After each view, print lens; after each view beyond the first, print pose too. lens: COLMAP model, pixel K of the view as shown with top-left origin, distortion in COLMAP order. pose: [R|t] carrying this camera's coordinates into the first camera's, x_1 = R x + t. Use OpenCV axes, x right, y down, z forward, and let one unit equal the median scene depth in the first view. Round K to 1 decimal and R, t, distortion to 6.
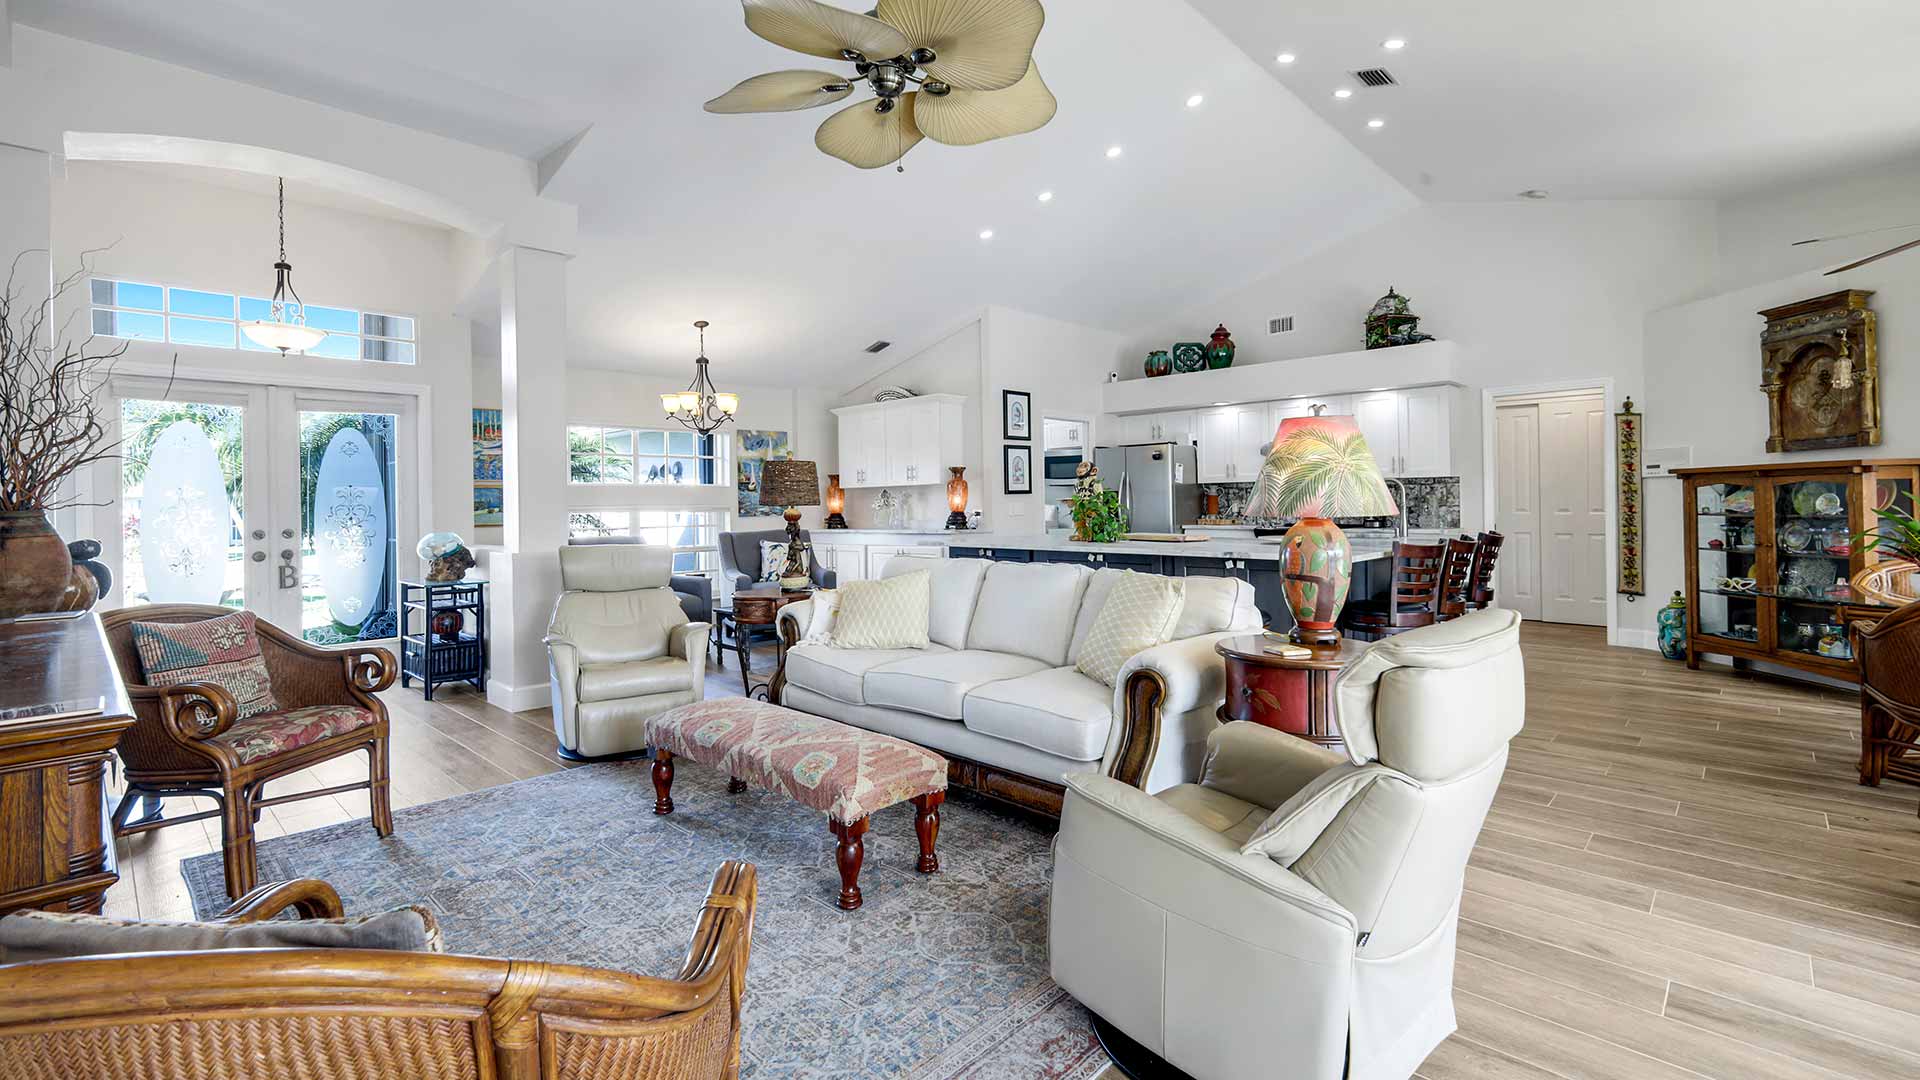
lens RADIAL K [[842.1, 0, 958.4], [0, 842.1, 496.0], [0, 0, 1]] dist [-0.000329, 0.000300]
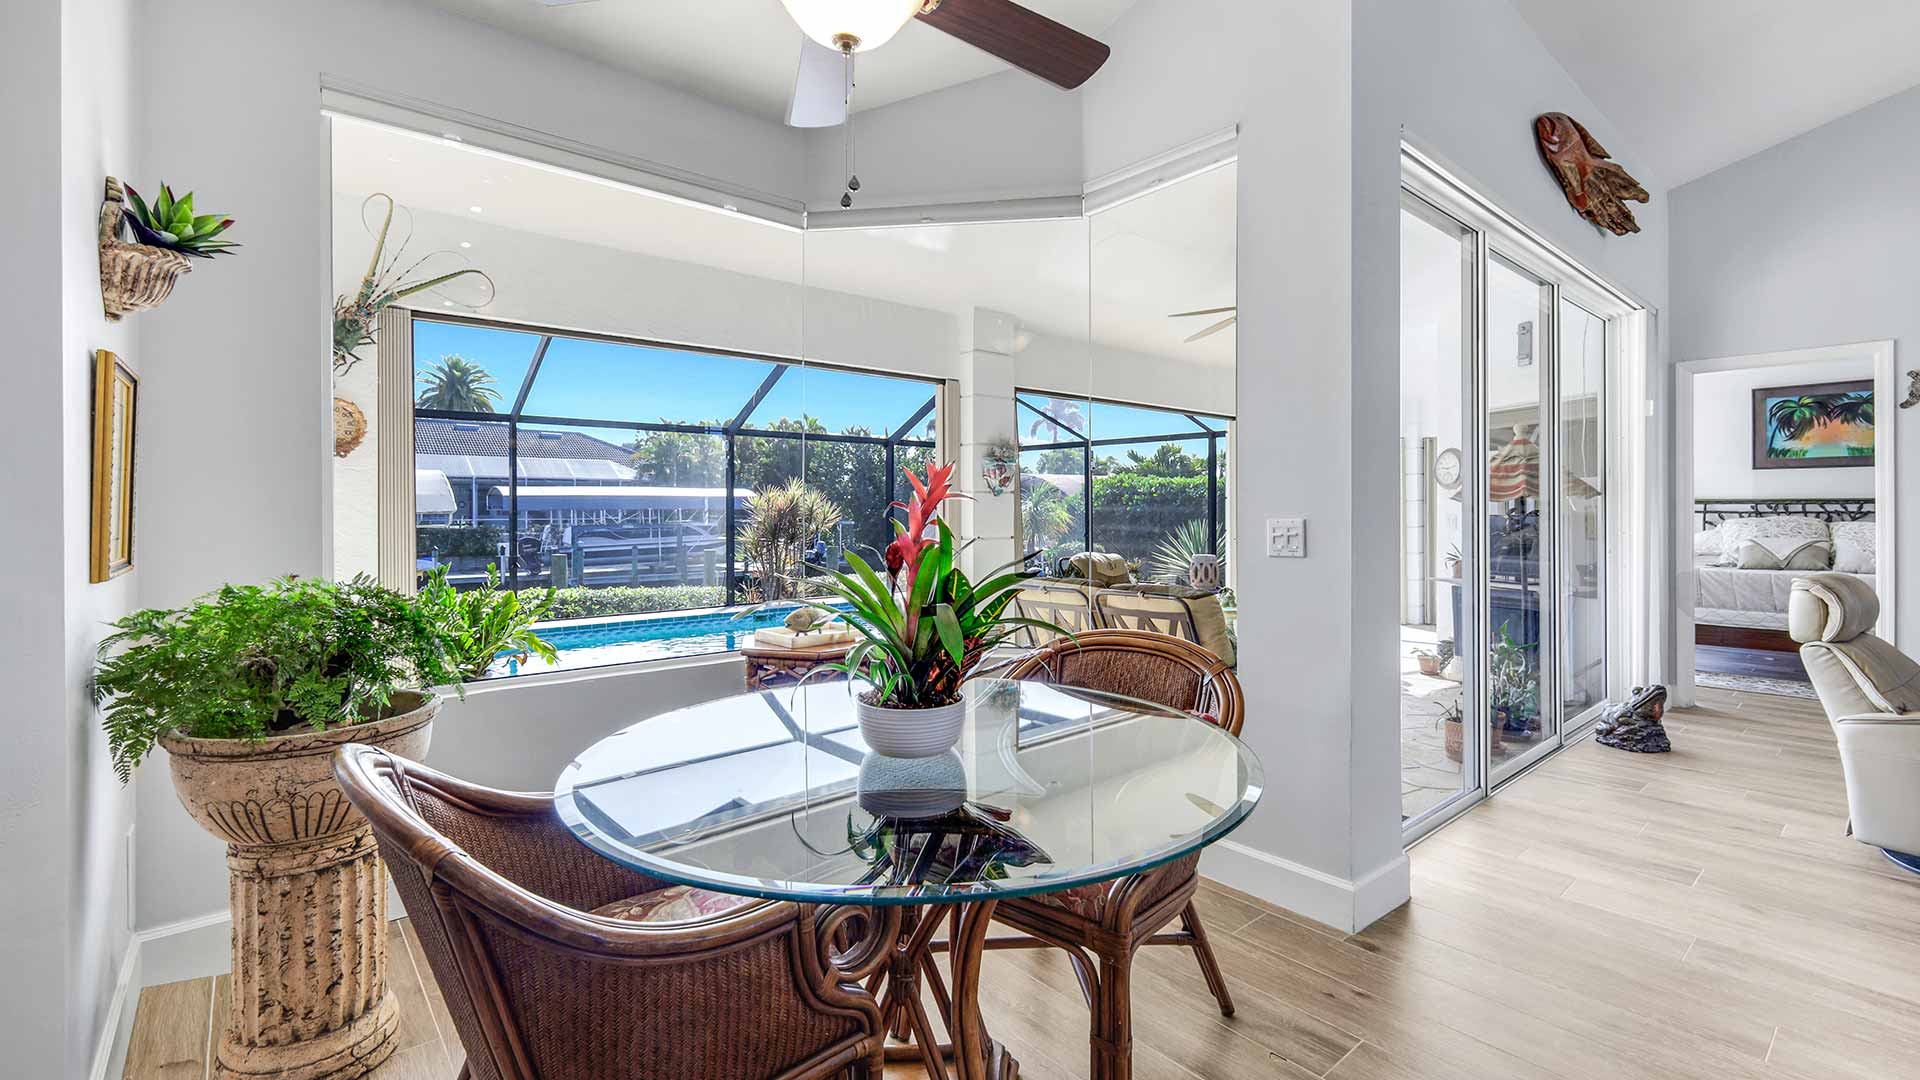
lens RADIAL K [[830.8, 0, 959.3], [0, 830.8, 509.9], [0, 0, 1]] dist [0.006697, -0.000091]
pose [[-0.995056, 0.011840, 0.098606, 0.618073], [0.011182, 0.999911, -0.007227, -0.003733], [-0.098683, -0.006089, -0.995100, 0.807568]]
